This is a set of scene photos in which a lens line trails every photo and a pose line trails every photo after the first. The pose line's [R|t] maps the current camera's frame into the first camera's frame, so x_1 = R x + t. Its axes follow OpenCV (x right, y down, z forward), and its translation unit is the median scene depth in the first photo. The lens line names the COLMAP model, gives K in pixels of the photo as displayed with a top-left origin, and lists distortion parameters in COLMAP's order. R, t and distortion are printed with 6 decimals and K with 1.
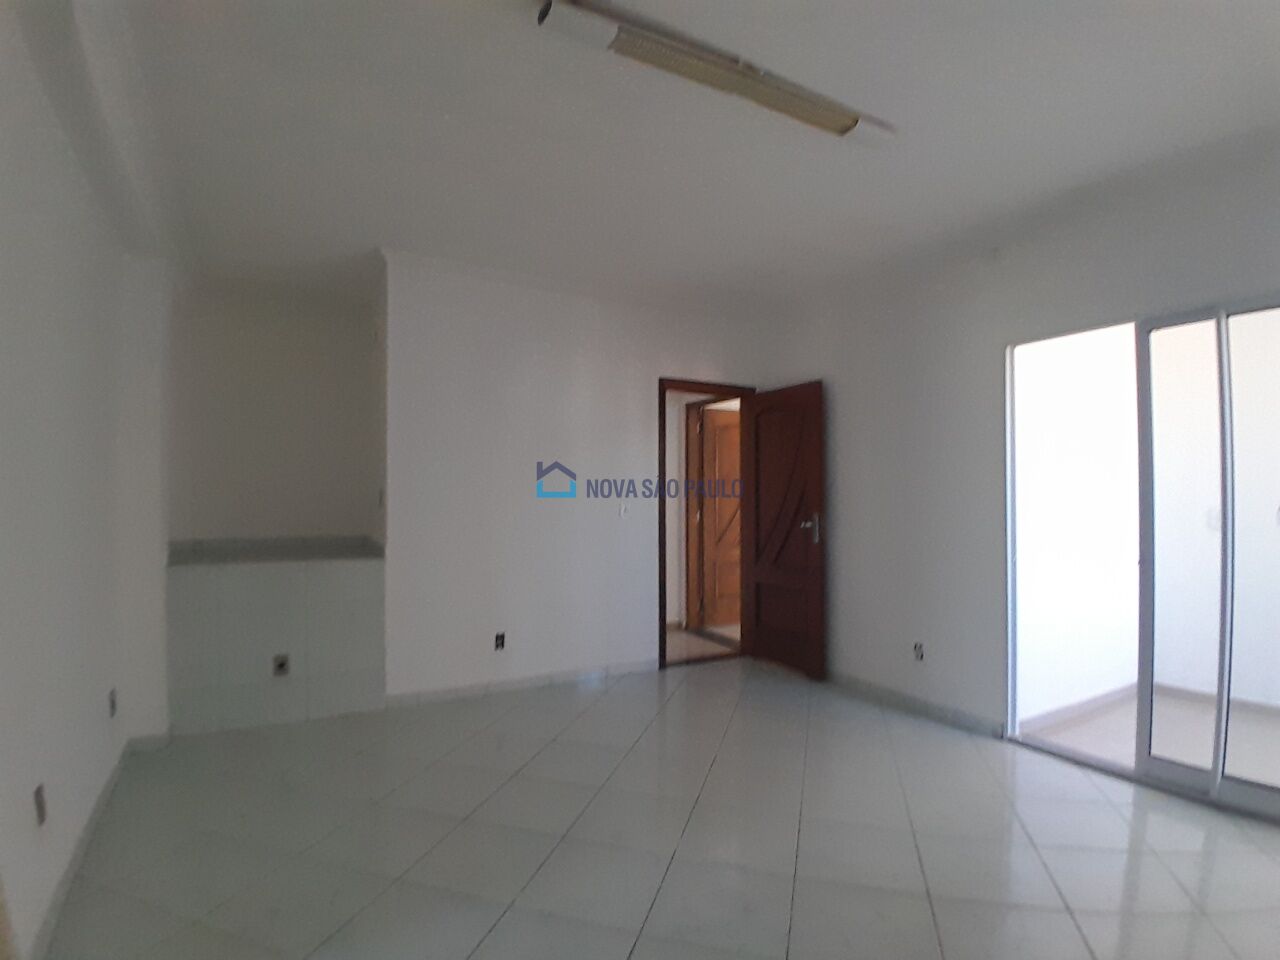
lens RADIAL K [[657.7, 0, 629.1], [0, 657.7, 481.1], [0, 0, 1]] dist [-0.036484, -0.016332]
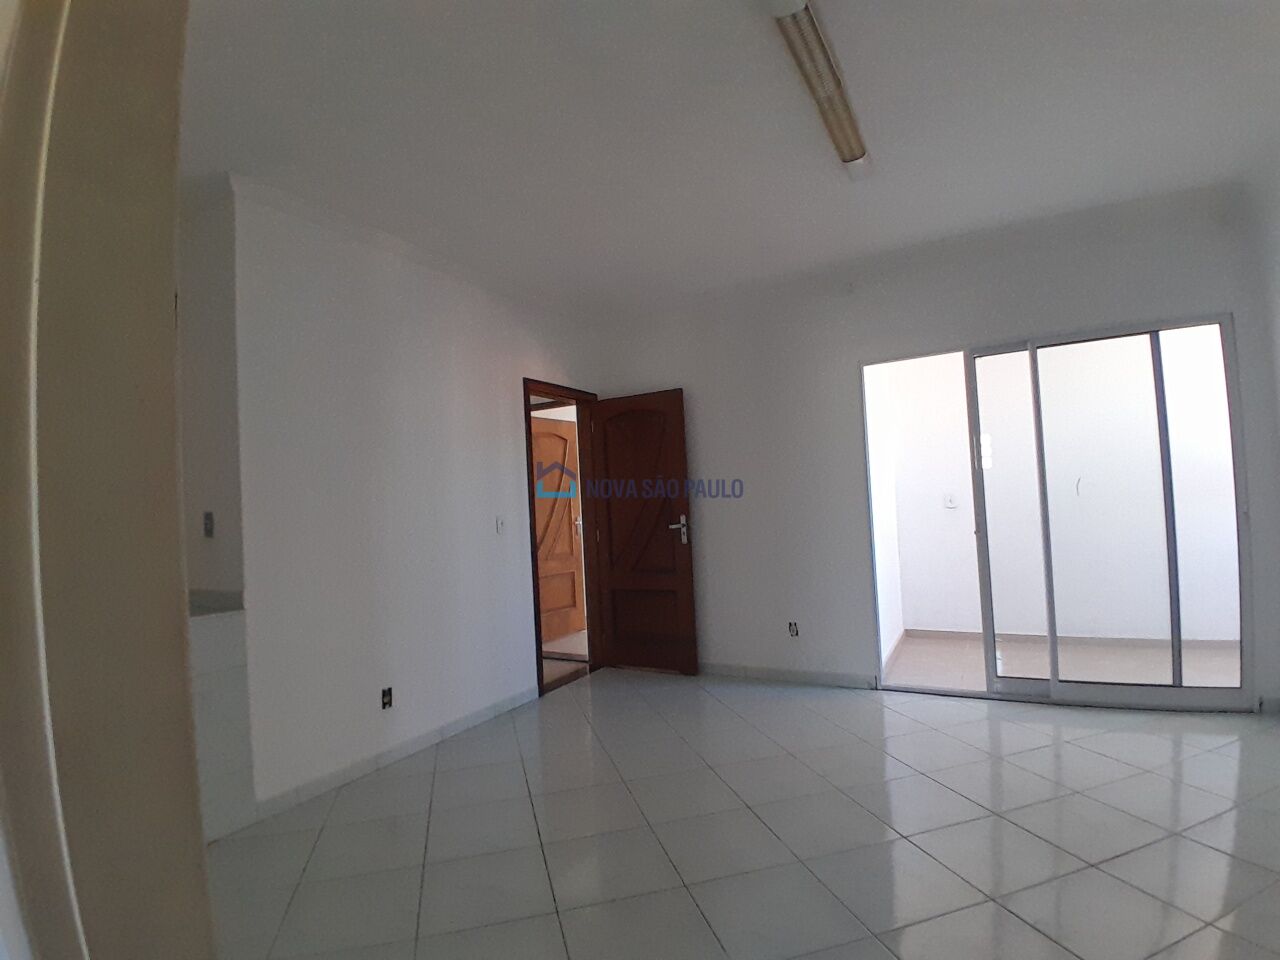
lens RADIAL K [[657.7, 0, 641.3], [0, 657.7, 482.1], [0, 0, 1]] dist [-0.036484, -0.016332]
pose [[0.840472, -0.032887, 0.540856, -0.356795], [0.044778, 0.998958, -0.008841, 0.003511], [-0.540001, 0.031649, 0.841069, 0.162720]]
